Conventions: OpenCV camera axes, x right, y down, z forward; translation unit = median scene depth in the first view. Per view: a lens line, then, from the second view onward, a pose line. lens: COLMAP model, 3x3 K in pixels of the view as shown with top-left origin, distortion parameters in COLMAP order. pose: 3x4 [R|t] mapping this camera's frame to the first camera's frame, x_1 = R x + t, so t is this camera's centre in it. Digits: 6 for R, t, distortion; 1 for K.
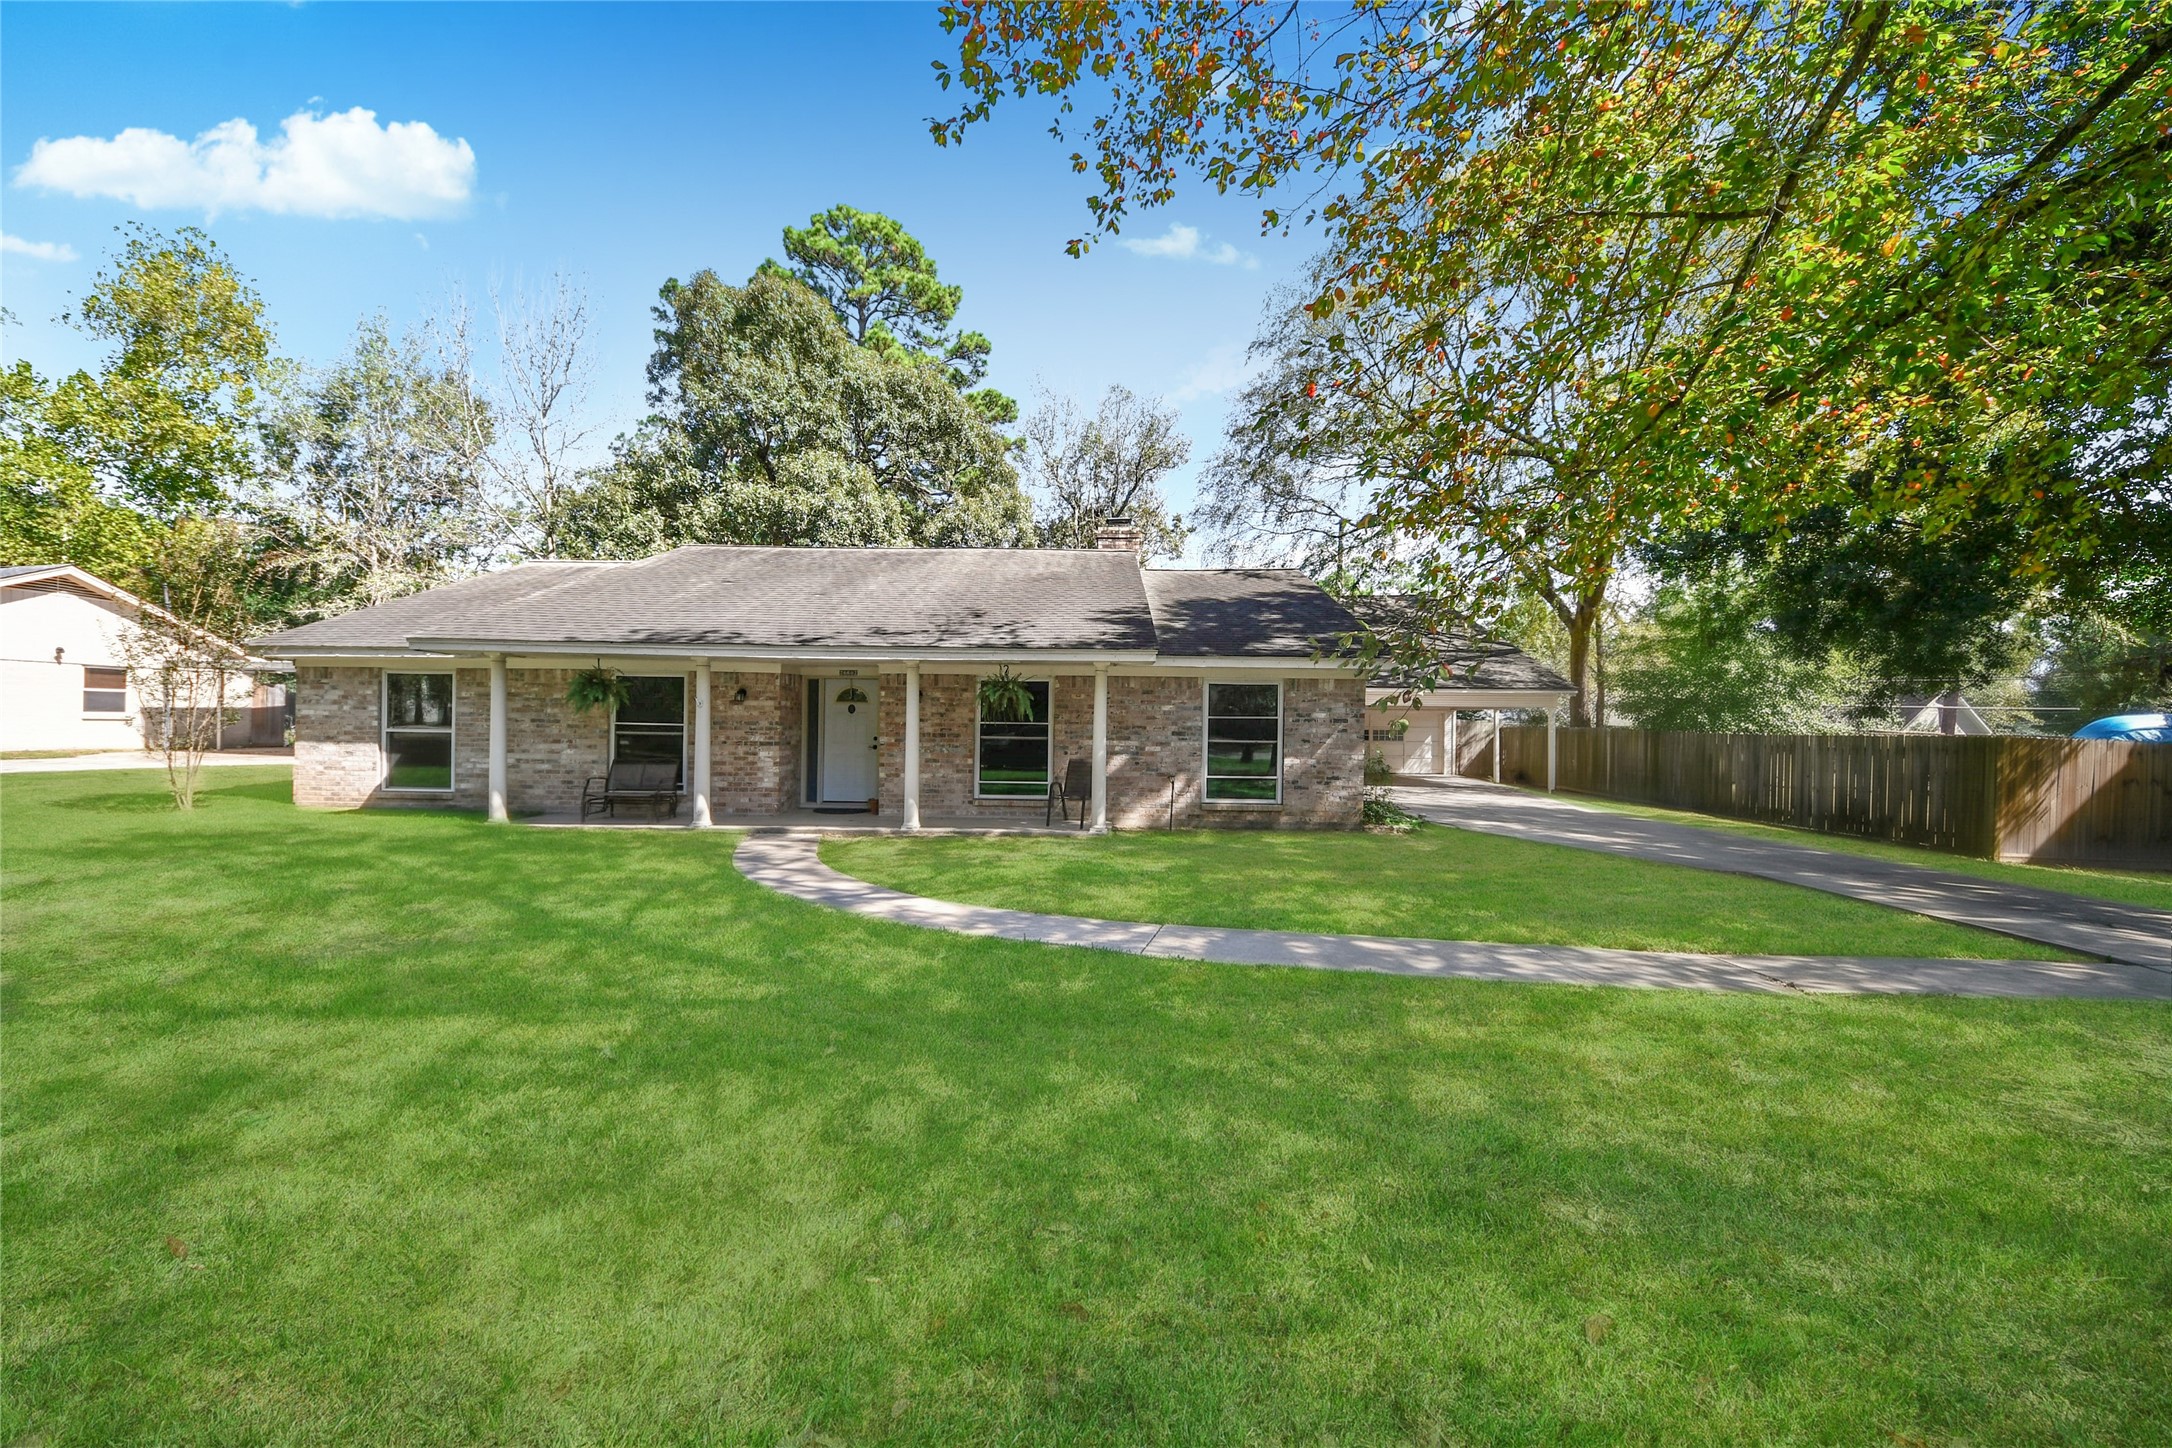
lens RADIAL K [[765.6, 0, 1088.6], [0, 765.6, 729.3], [0, 0, 1]] dist [0.000236, -0.008480]
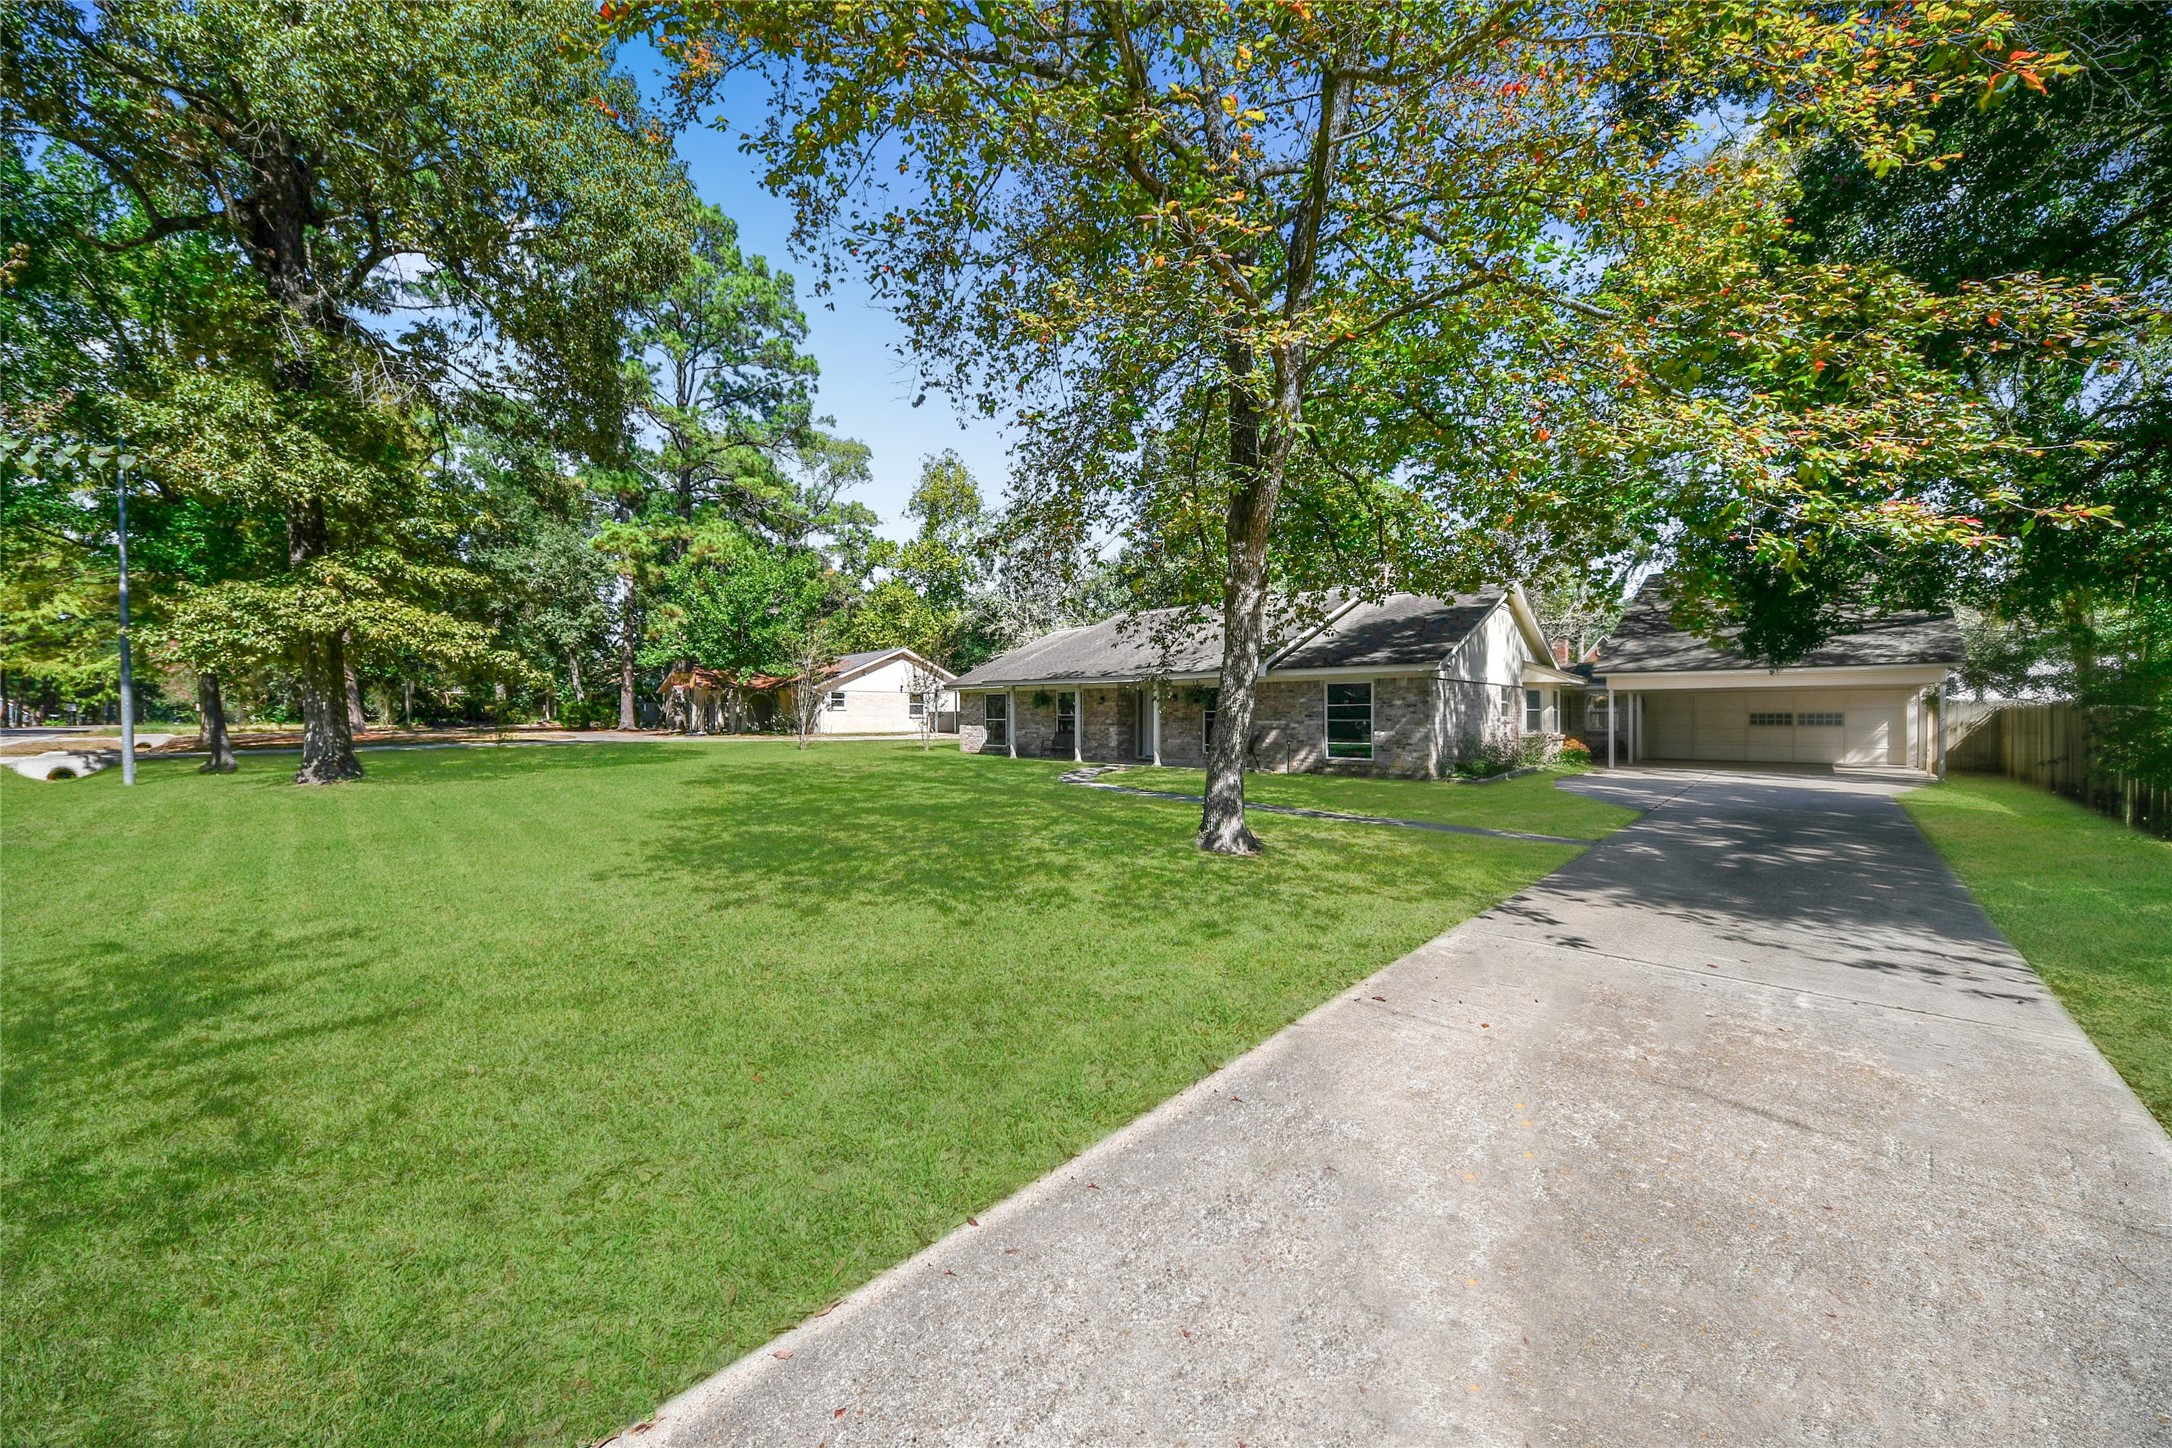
lens RADIAL K [[758.1, 0, 1086.0], [0, 758.1, 724.0], [0, 0, 1]] dist [0.000424, 0.000009]
pose [[0.748753, -0.007586, -0.662805, 0.440633], [0.008017, 0.999965, -0.002388, 0.011754], [0.662800, -0.003526, 0.748788, -0.273499]]
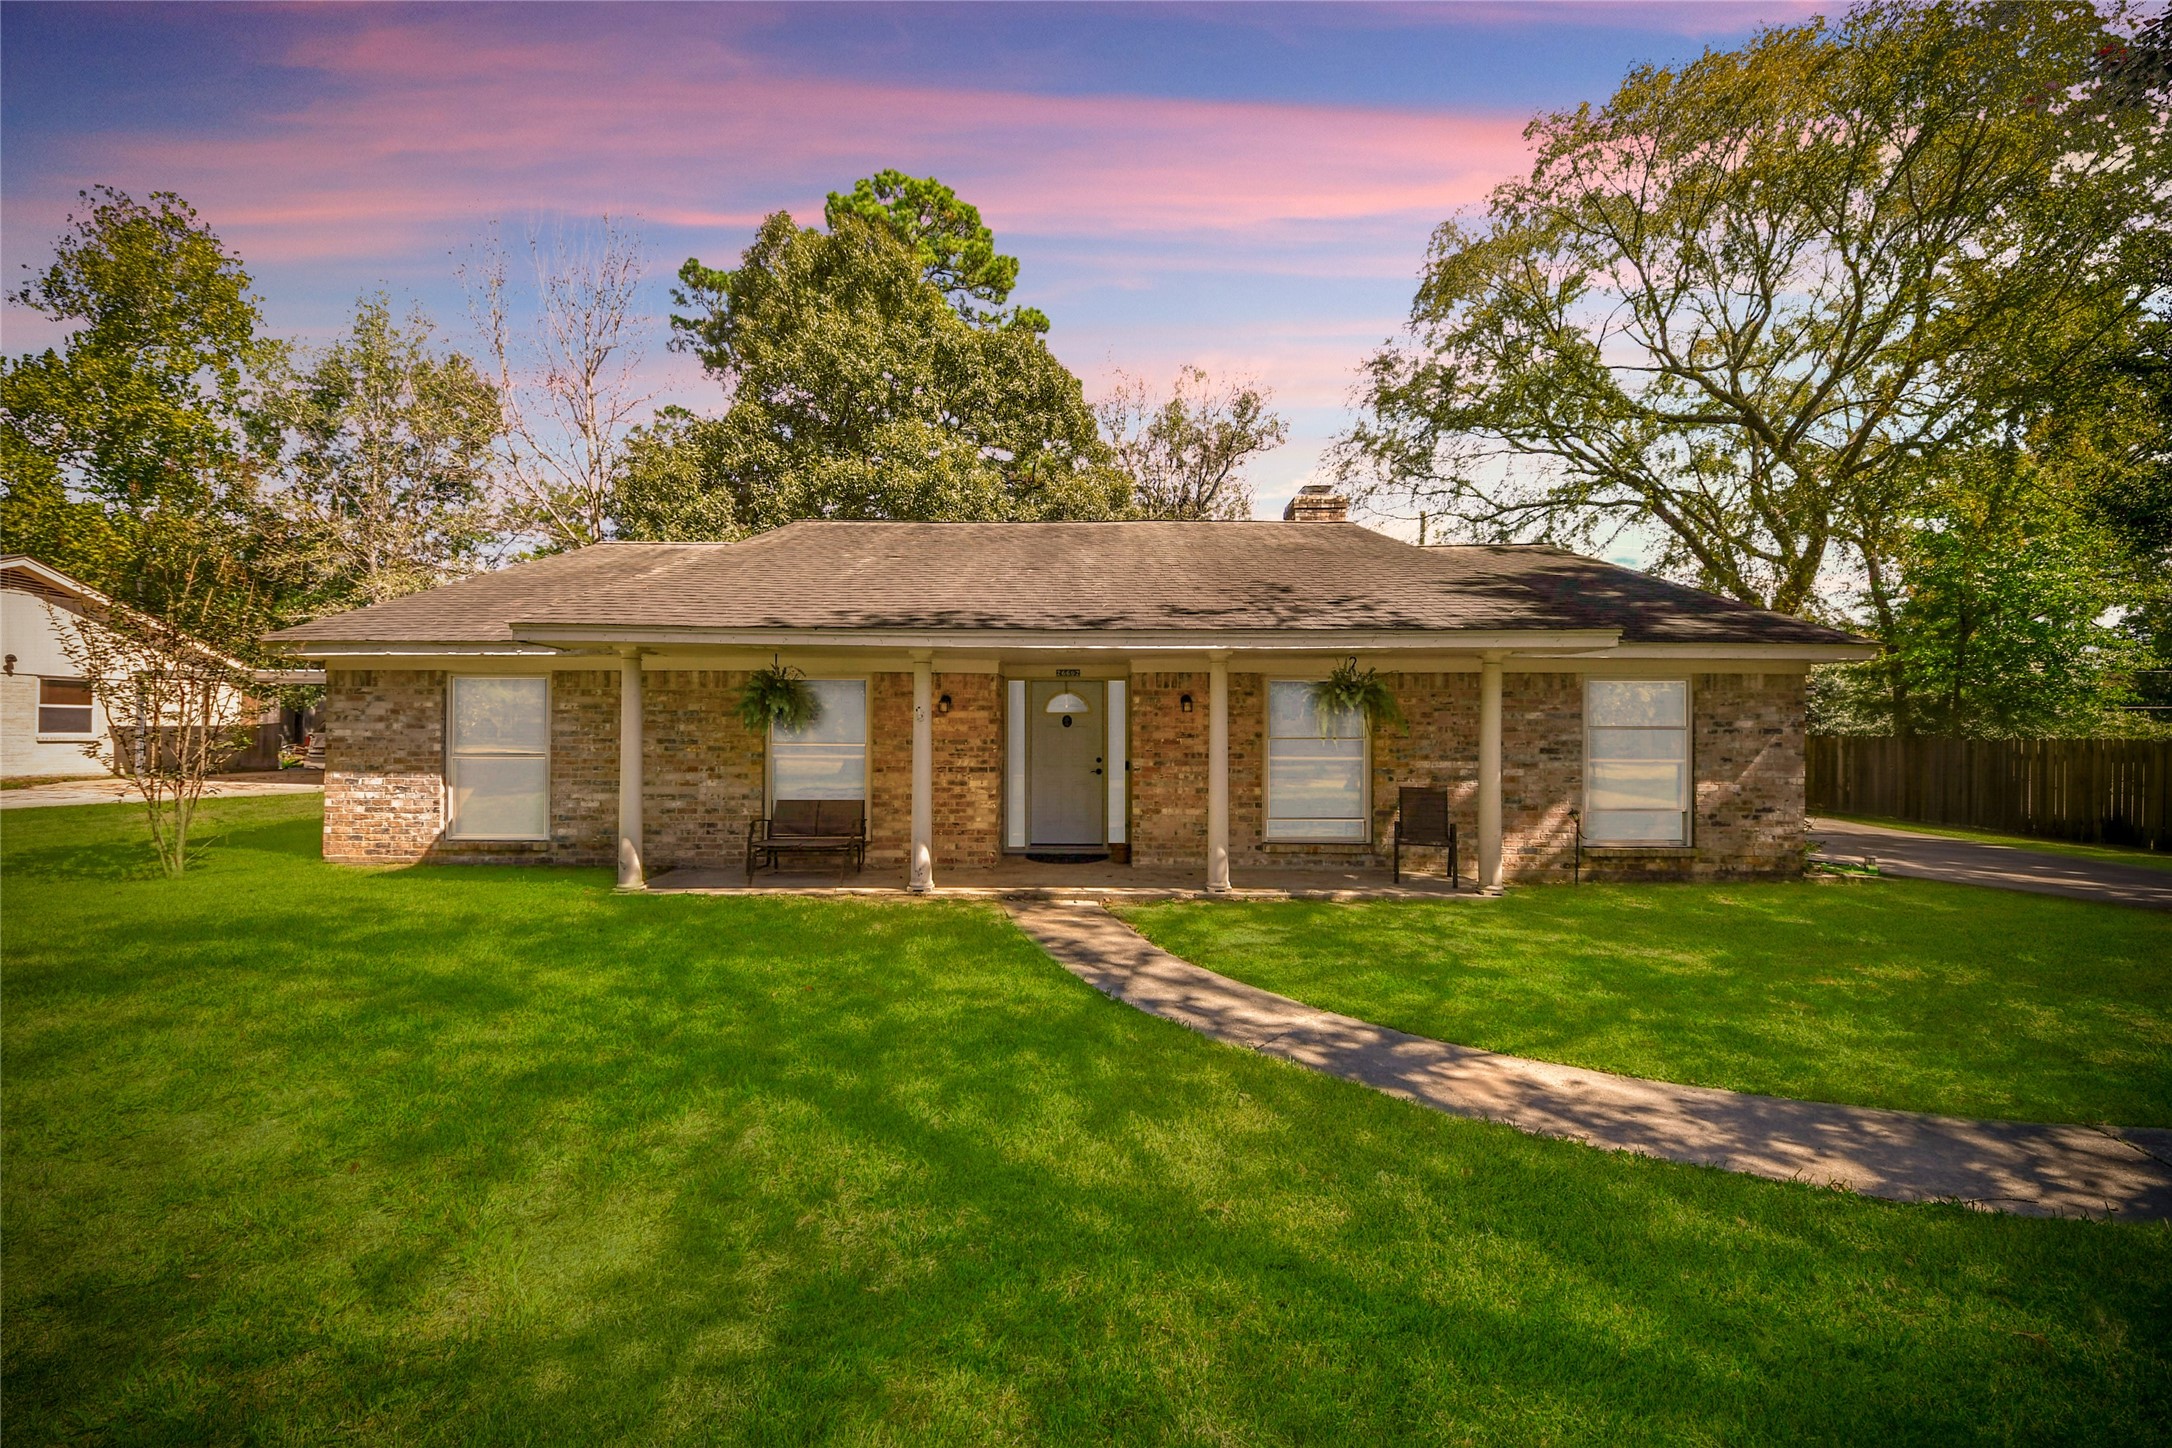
lens RADIAL K [[772.8, 0, 1079.2], [0, 772.8, 725.9], [0, 0, 1]] dist [0.011299, -0.011152]
pose [[0.999953, -0.009616, 0.001579, -0.177334], [0.009639, 0.999835, -0.015423, -0.005905], [-0.001431, 0.015437, 0.999880, 0.140531]]
